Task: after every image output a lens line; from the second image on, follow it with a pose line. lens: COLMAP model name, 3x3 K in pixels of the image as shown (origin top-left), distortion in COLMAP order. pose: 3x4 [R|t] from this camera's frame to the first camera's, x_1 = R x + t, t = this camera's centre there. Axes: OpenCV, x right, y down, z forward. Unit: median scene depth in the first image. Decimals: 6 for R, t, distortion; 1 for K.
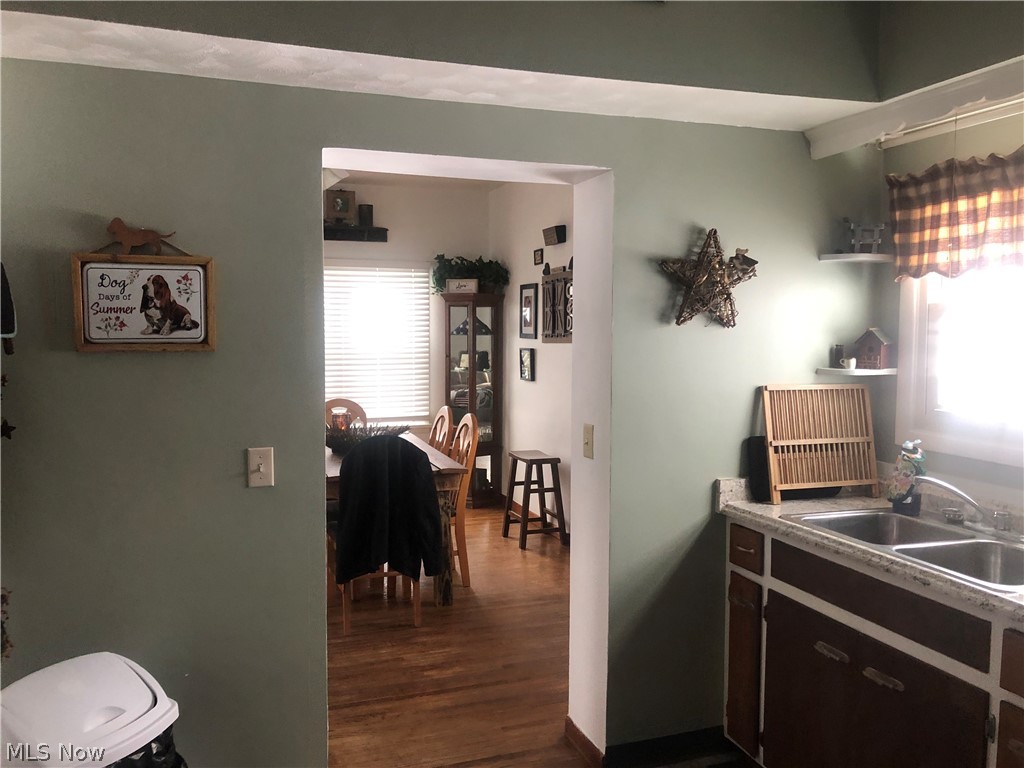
lens RADIAL K [[841.8, 0, 513.5], [0, 841.8, 387.5], [0, 0, 1]] dist [0.043481, -0.007812]
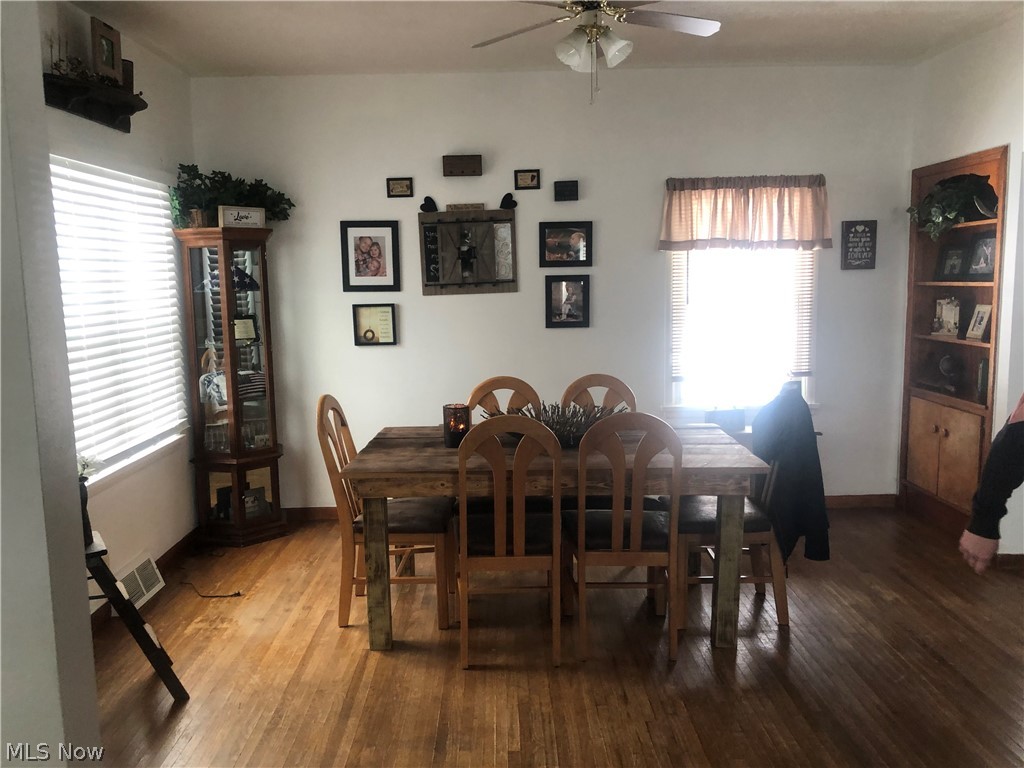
lens RADIAL K [[842.1, 0, 515.0], [0, 842.1, 393.5], [0, 0, 1]] dist [0.034376, -0.000079]
pose [[0.318840, -0.138226, 0.937675, -0.719940], [0.081856, 0.989628, 0.118051, -0.047801], [-0.944267, 0.039115, 0.326848, 0.643552]]
